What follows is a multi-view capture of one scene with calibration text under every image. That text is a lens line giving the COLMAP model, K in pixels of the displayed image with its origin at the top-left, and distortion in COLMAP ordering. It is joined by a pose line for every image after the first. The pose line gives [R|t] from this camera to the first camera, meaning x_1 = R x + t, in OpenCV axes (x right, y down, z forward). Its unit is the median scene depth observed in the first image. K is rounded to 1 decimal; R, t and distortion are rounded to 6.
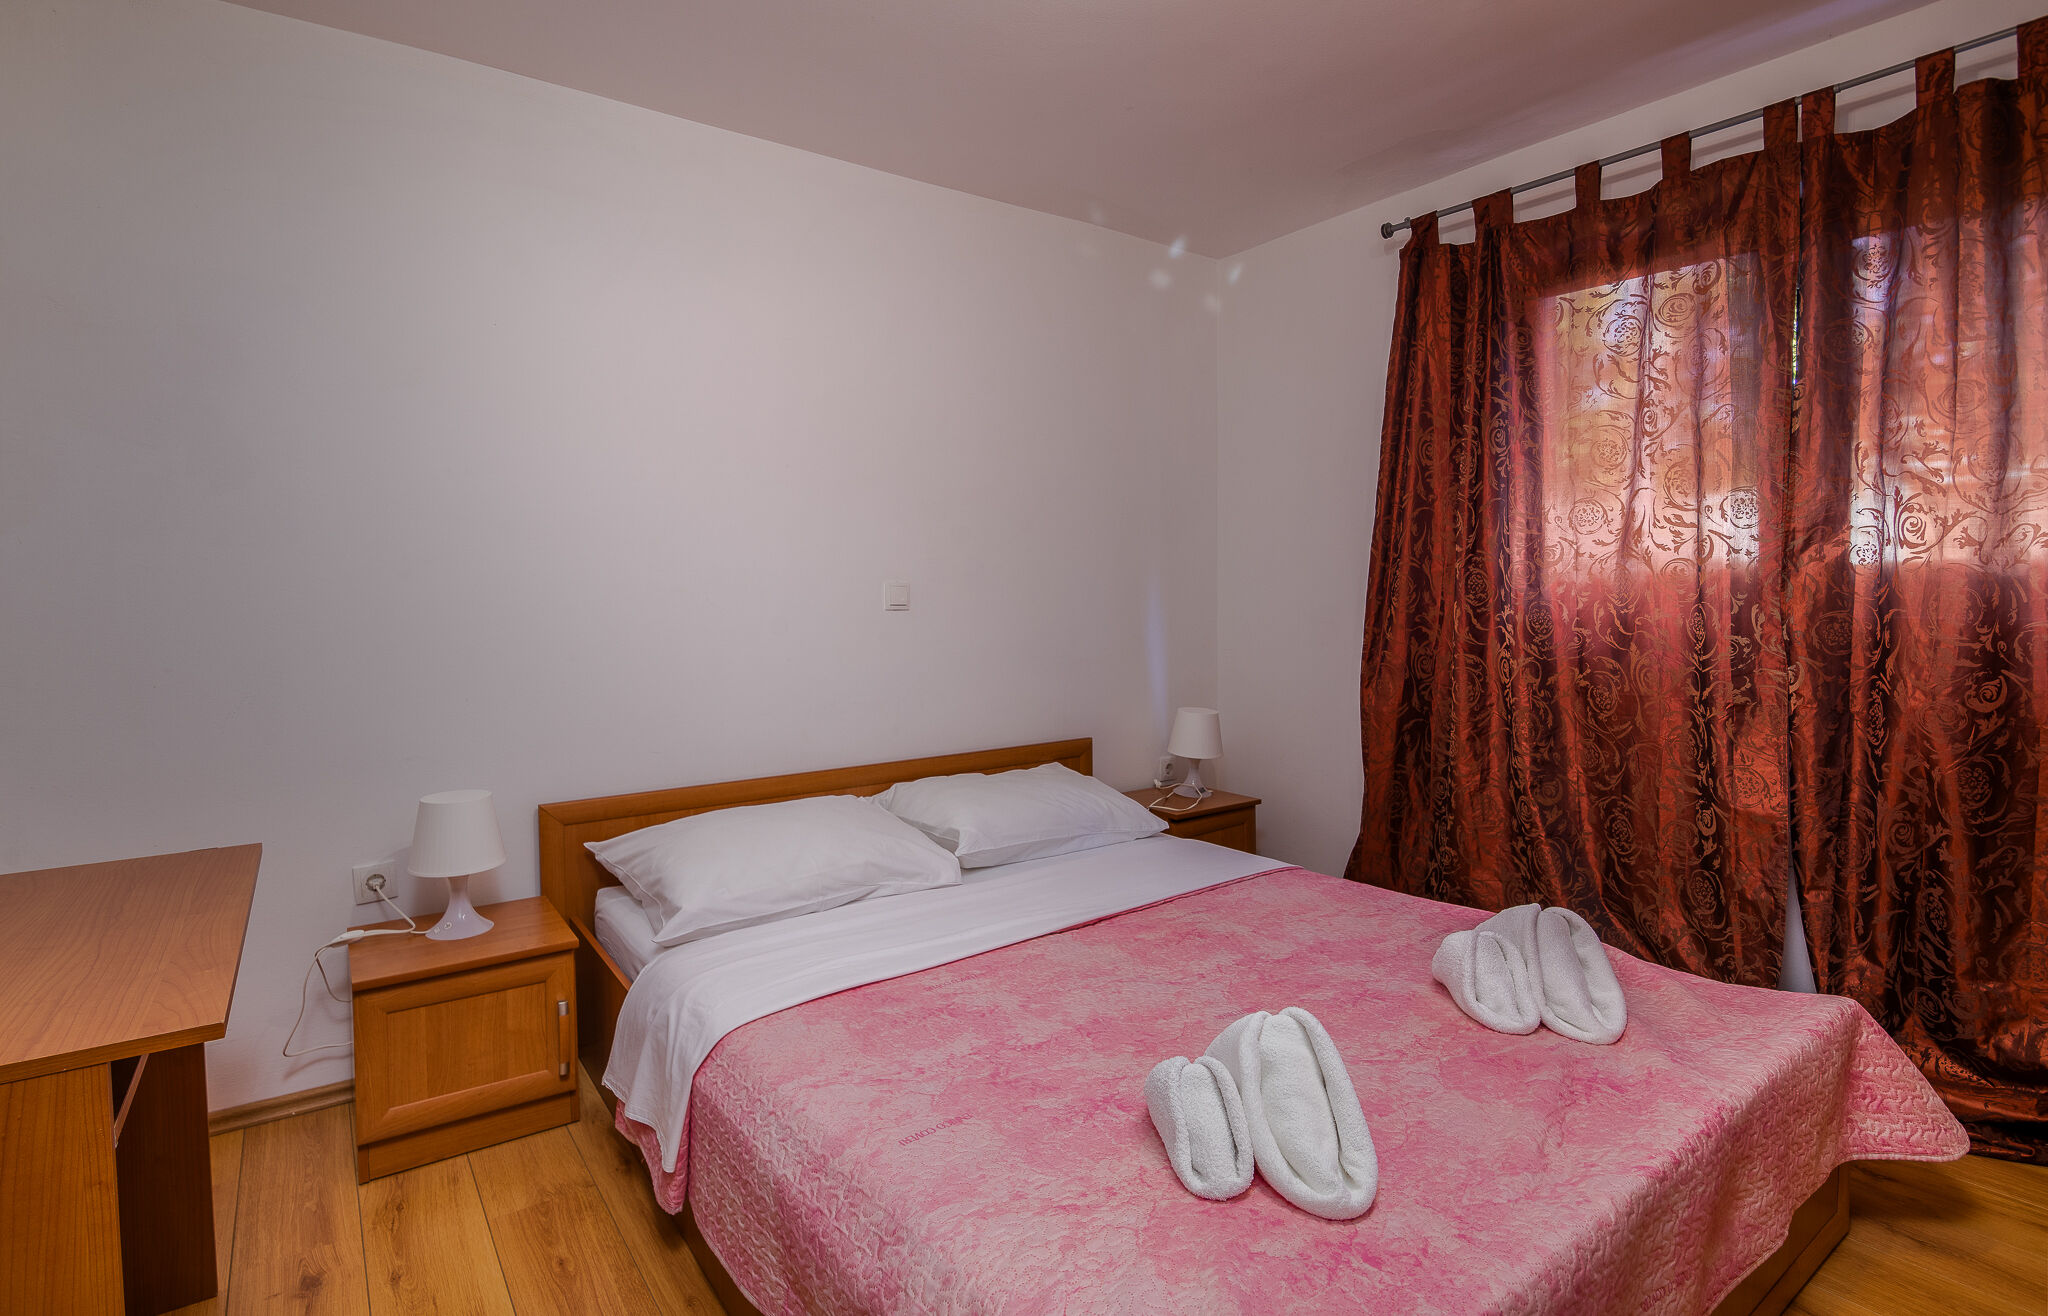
lens RADIAL K [[957.6, 0, 1029.1], [0, 957.6, 642.8], [0, 0, 1]] dist [-0.022693, 0.000010]
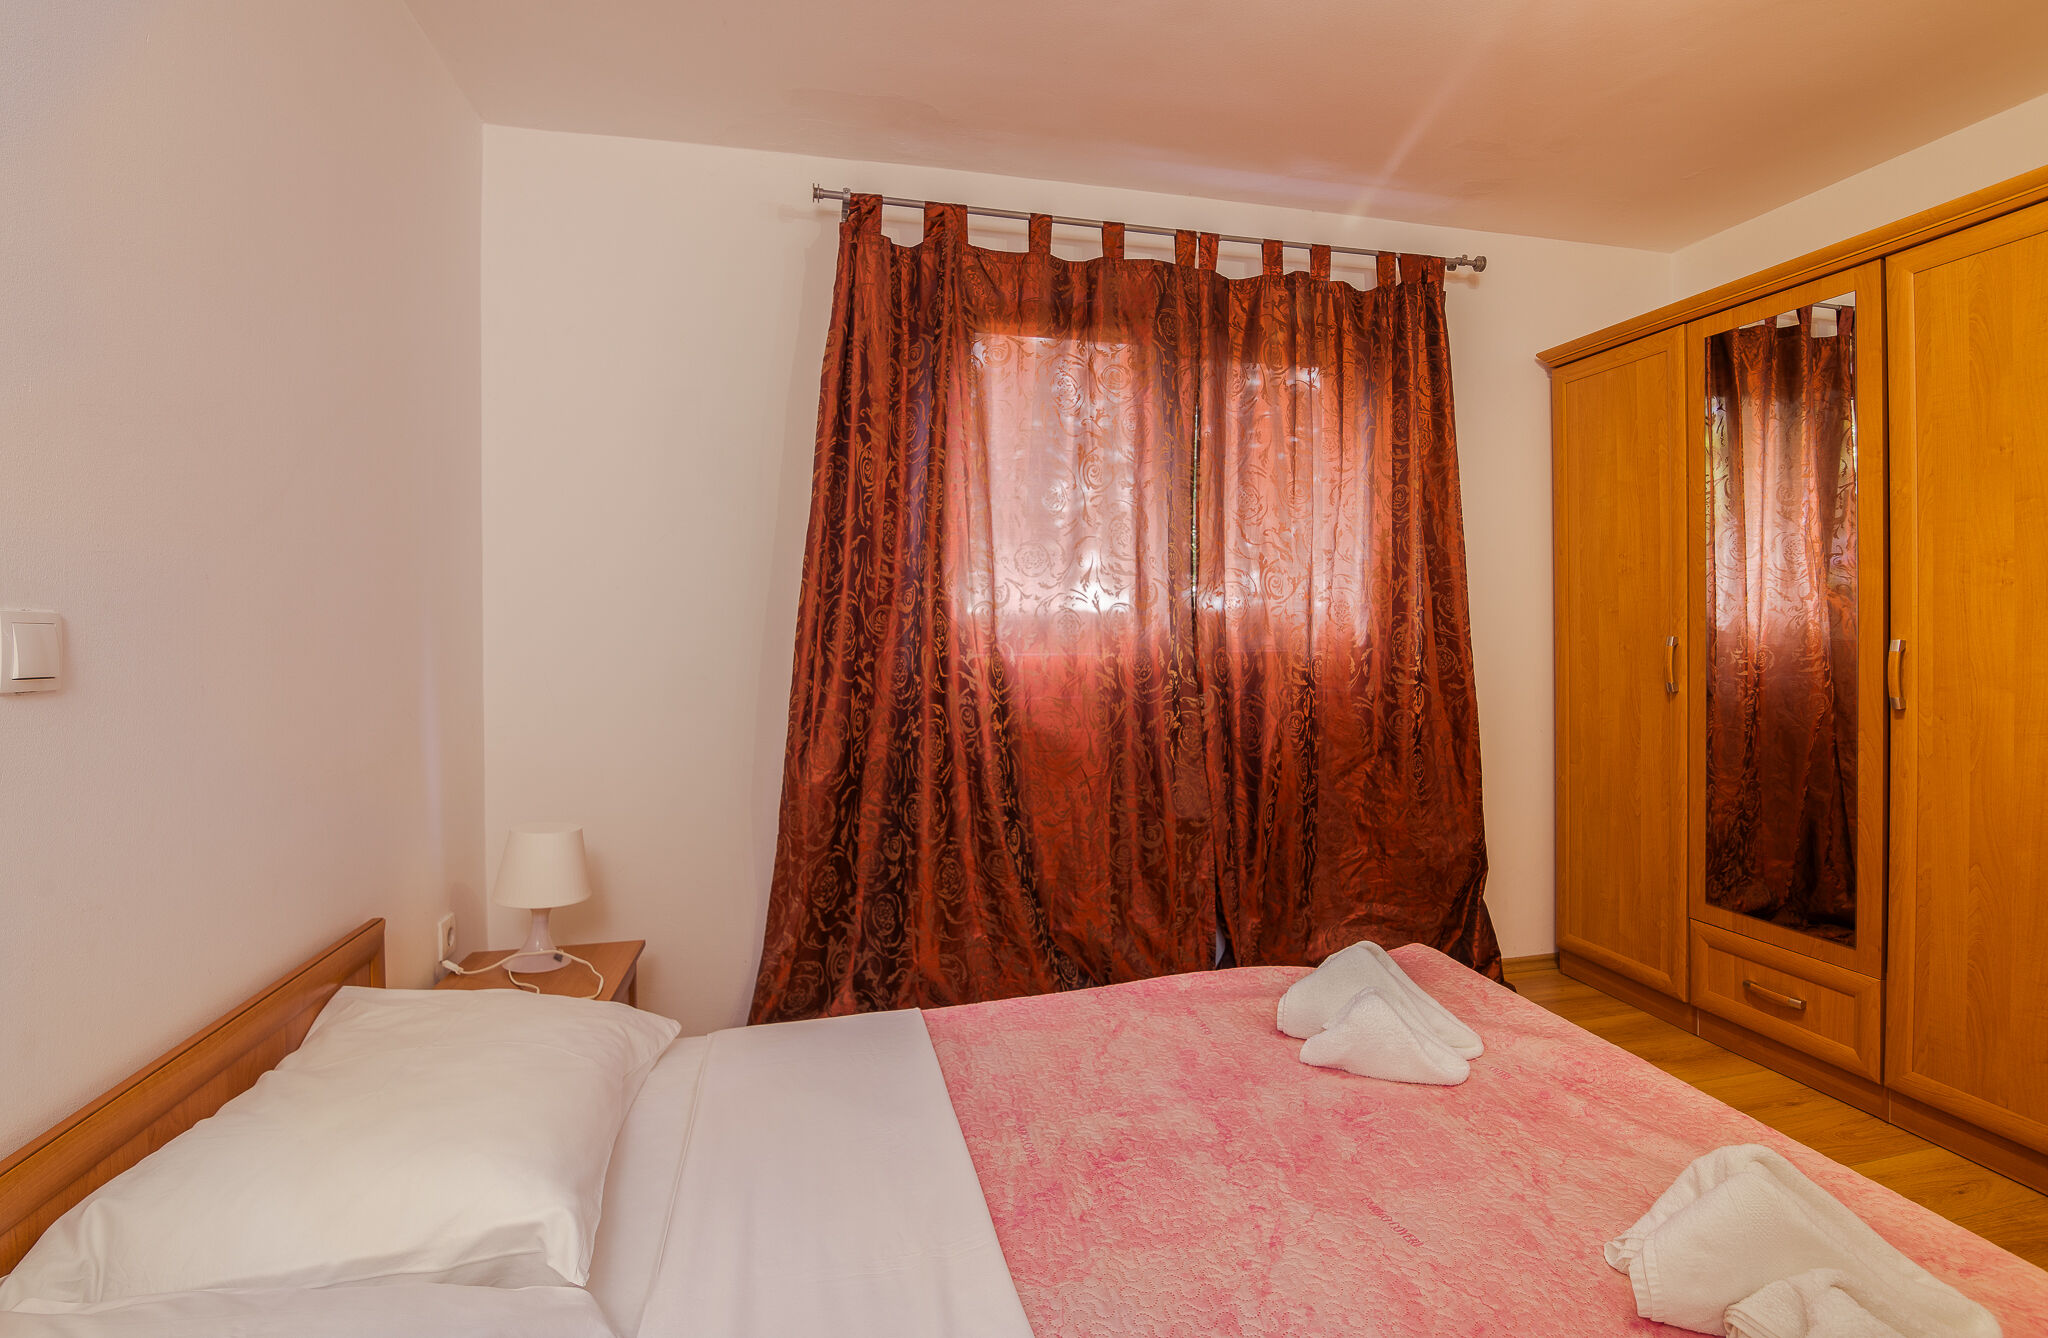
lens RADIAL K [[974.9, 0, 1030.4], [0, 974.9, 619.7], [0, 0, 1]] dist [0.000565, -0.000029]
pose [[0.388688, 0.011236, 0.921301, -0.375599], [0.055016, 0.997858, -0.035380, -0.033055], [-0.919726, 0.064438, 0.387237, 0.623511]]
